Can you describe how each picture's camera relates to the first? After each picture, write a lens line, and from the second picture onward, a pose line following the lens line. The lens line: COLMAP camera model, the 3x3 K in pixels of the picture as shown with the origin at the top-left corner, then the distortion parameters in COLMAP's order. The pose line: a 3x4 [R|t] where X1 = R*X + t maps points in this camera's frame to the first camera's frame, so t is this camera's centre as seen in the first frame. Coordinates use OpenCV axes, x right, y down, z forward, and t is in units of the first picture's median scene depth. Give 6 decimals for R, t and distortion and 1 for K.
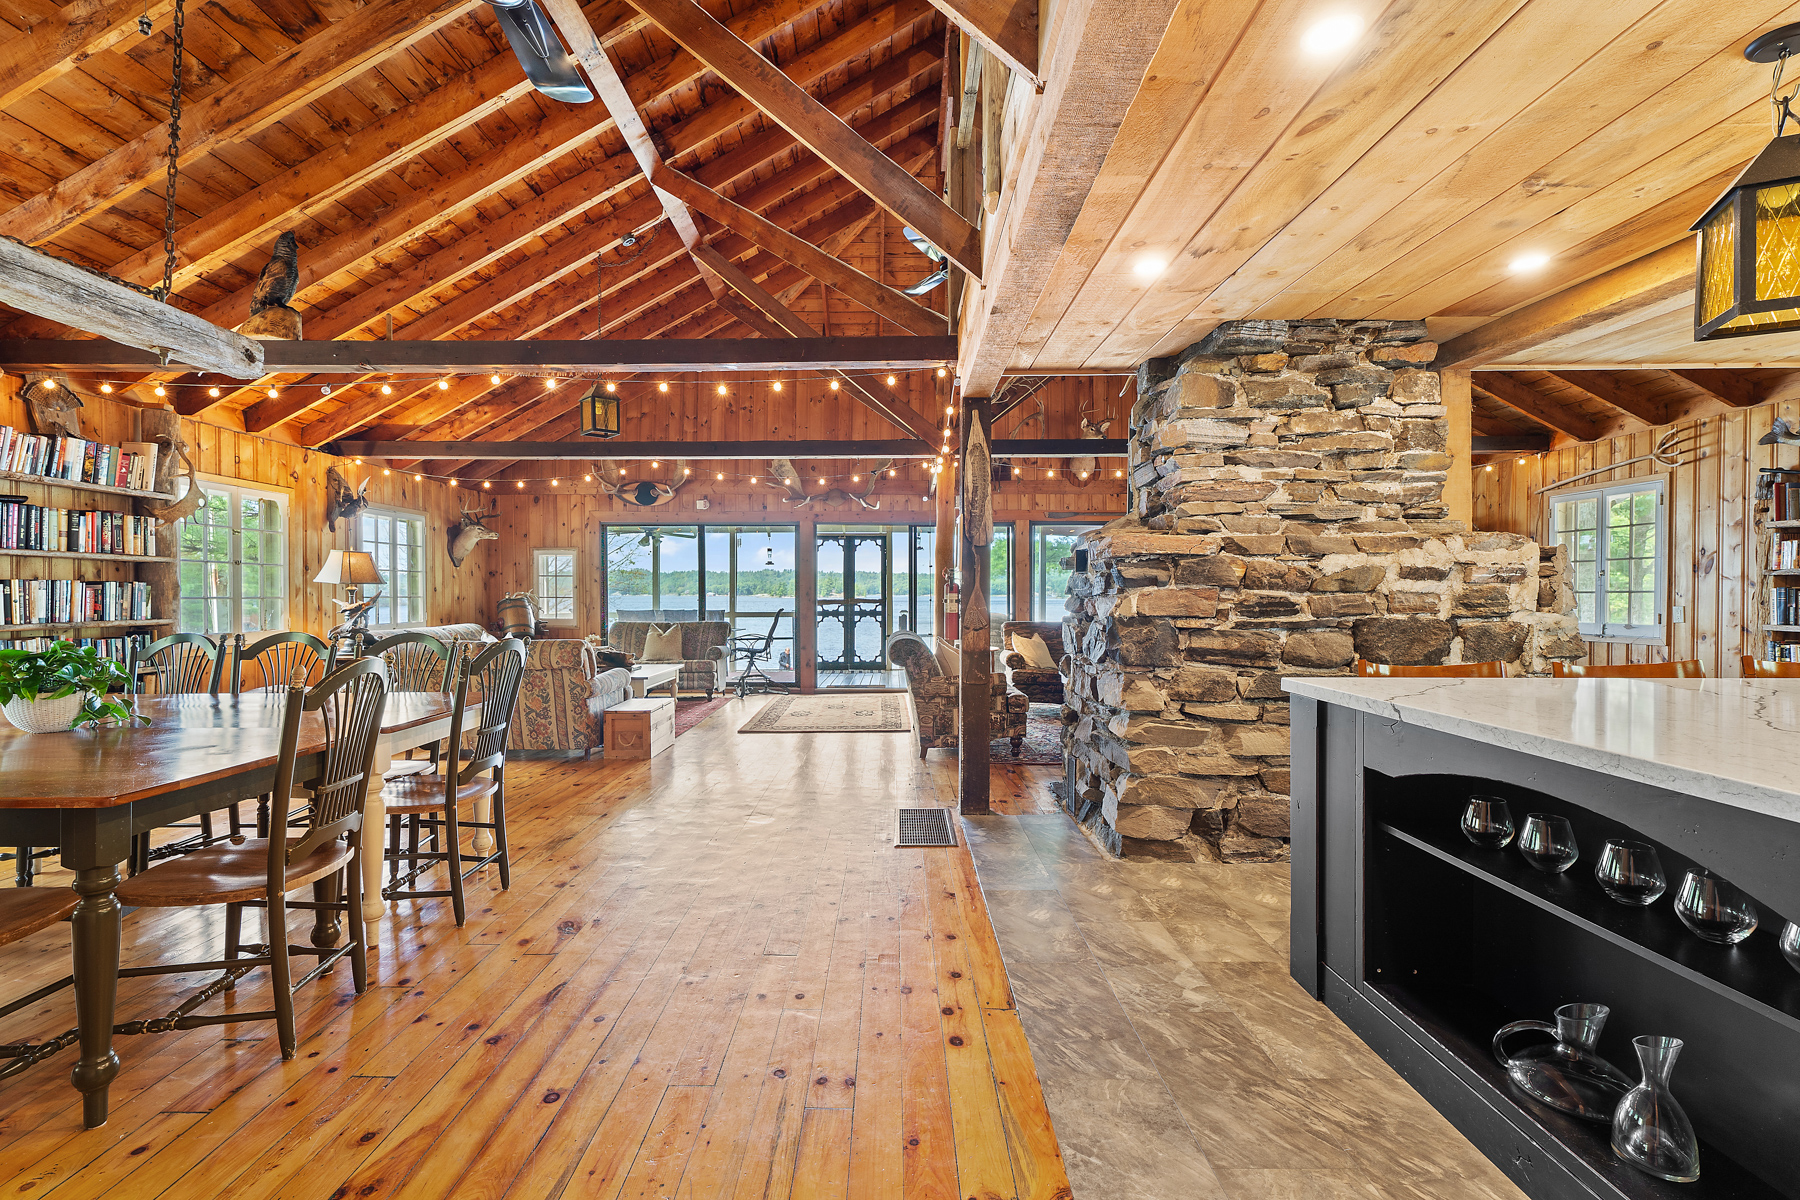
lens RADIAL K [[804.1, 0, 894.4], [0, 804.1, 612.3], [0, 0, 1]] dist [-0.000625, 0.000266]
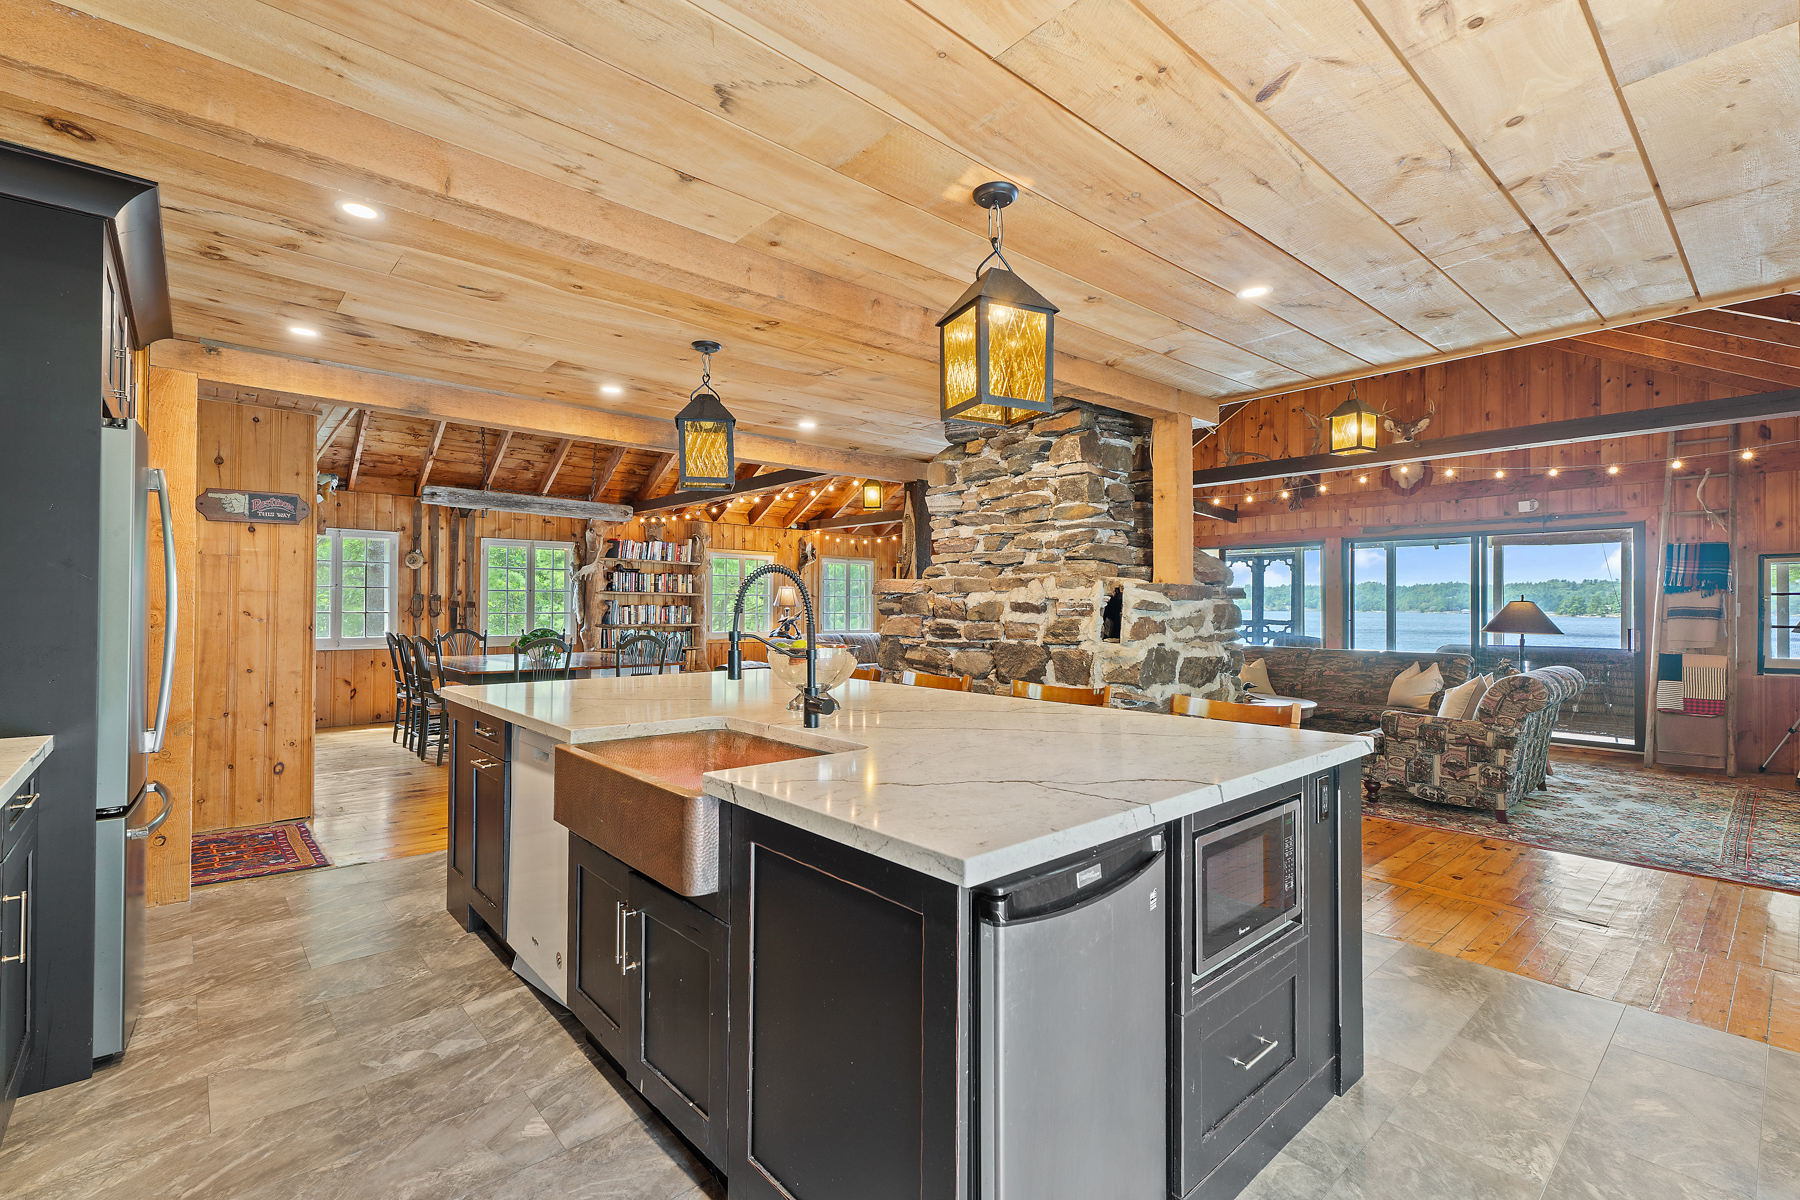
lens RADIAL K [[804.1, 0, 894.4], [0, 804.1, 612.3], [0, 0, 1]] dist [-0.000625, 0.000266]
pose [[0.664212, 0.010648, -0.747468, 1.370928], [-0.024917, 0.999658, -0.007901, -0.024551], [0.747129, 0.023873, 0.664251, 0.026459]]
